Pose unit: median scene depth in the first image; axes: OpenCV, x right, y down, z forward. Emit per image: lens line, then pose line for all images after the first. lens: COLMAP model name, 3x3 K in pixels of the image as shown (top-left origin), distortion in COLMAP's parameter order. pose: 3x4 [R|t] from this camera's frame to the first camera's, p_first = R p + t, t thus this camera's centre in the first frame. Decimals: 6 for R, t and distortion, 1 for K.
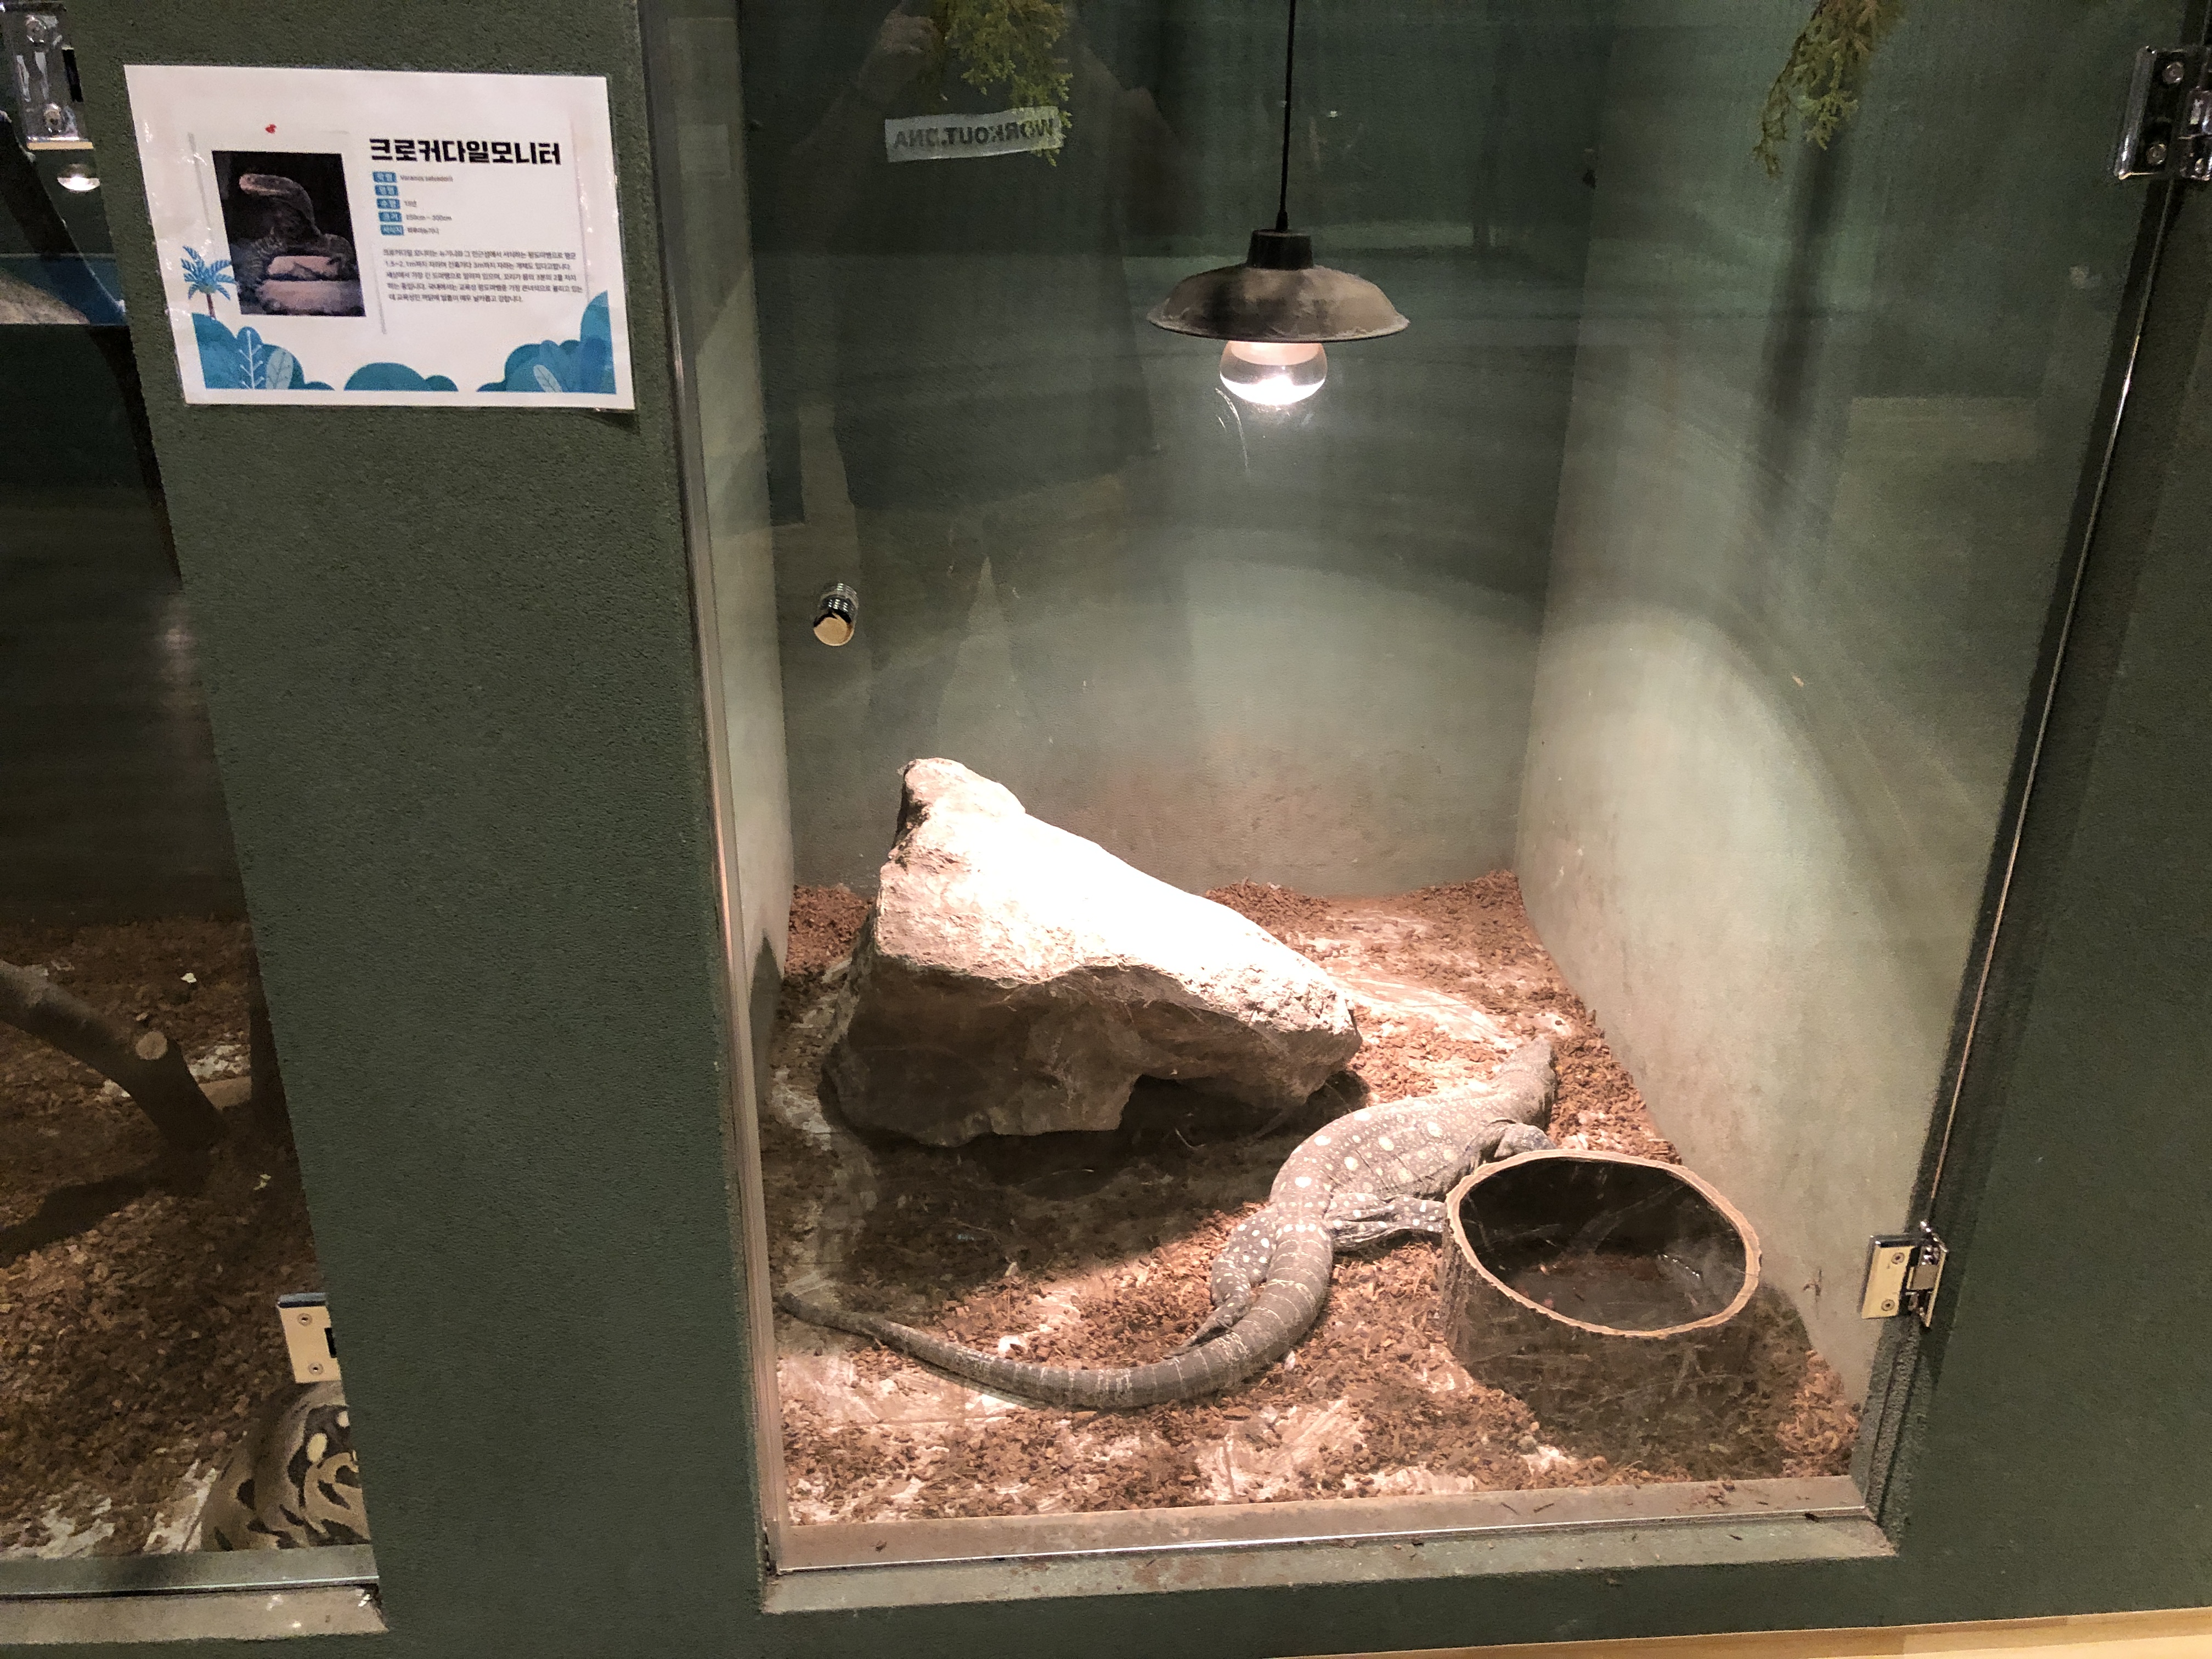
lens RADIAL K [[1803.7, 0, 1102.4], [0, 1803.7, 823.4], [0, 0, 1]] dist [0.051844, -0.077417]
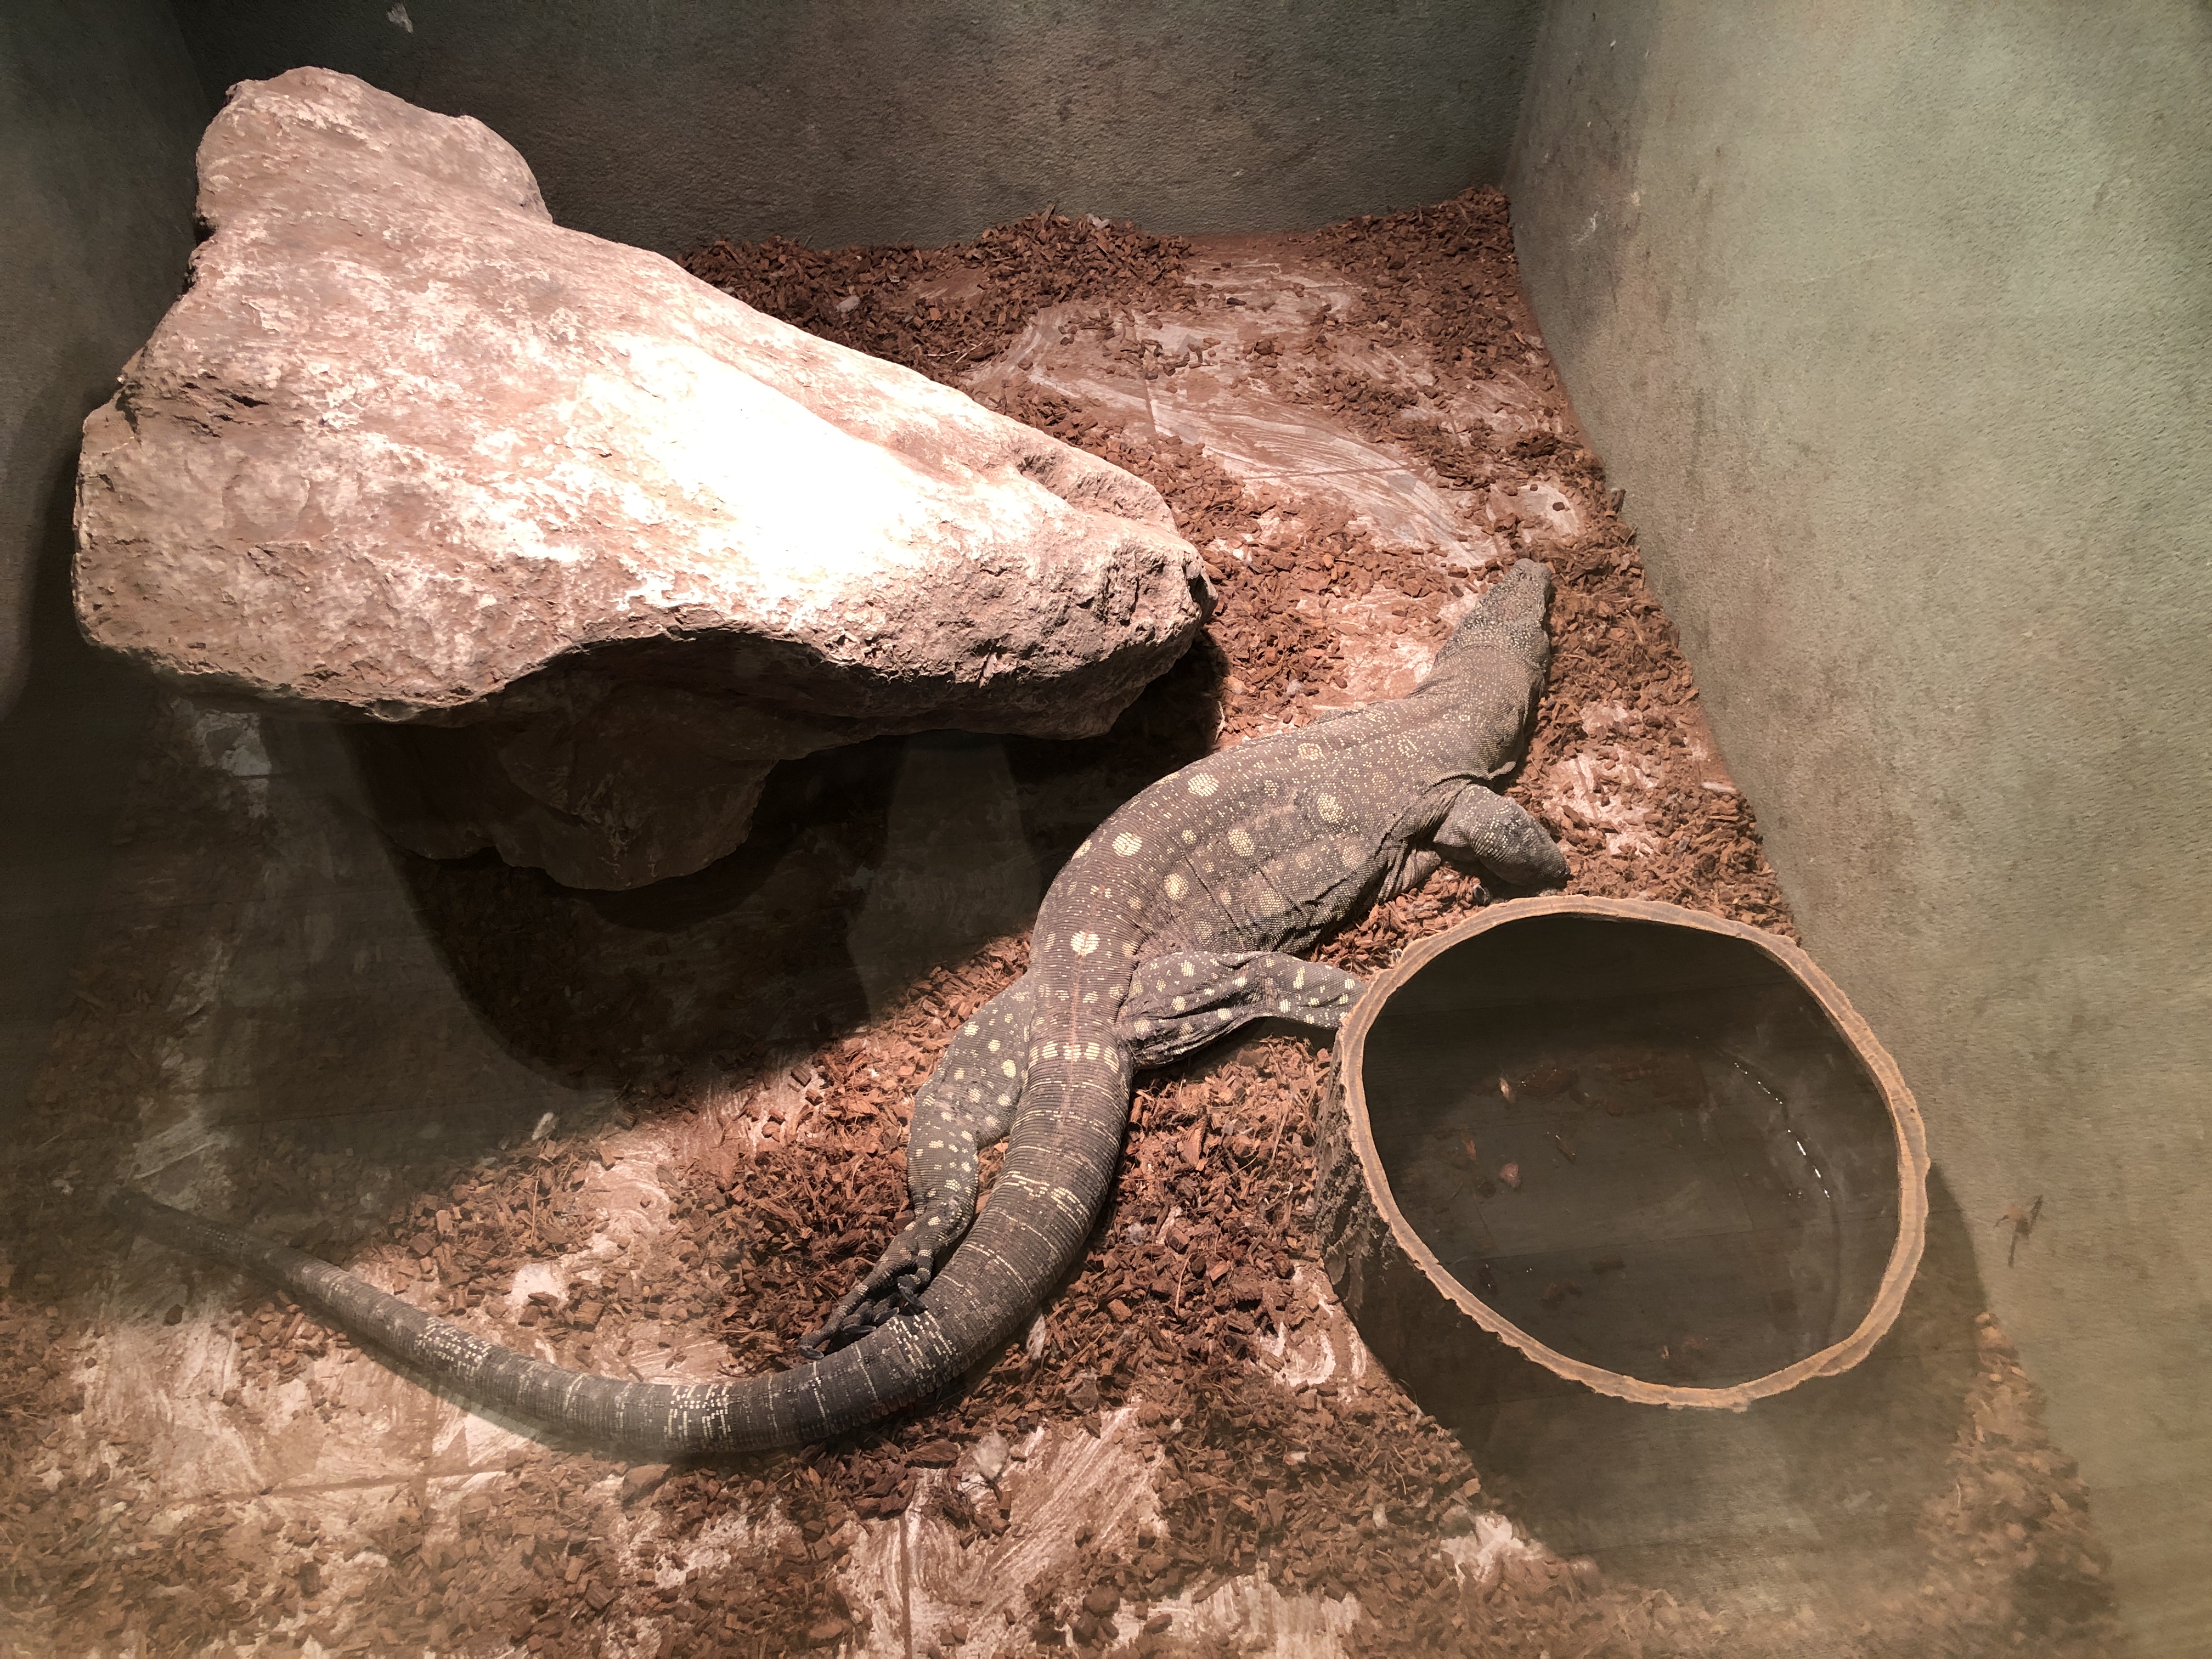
lens RADIAL K [[1803.7, 0, 1076.5], [0, 1803.7, 826.0], [0, 0, 1]] dist [0.051844, -0.077417]
pose [[0.999381, -0.014807, 0.031918, 0.093870], [-0.001374, 0.890024, 0.455912, -0.083764], [-0.035158, -0.455674, 0.889452, 0.544957]]
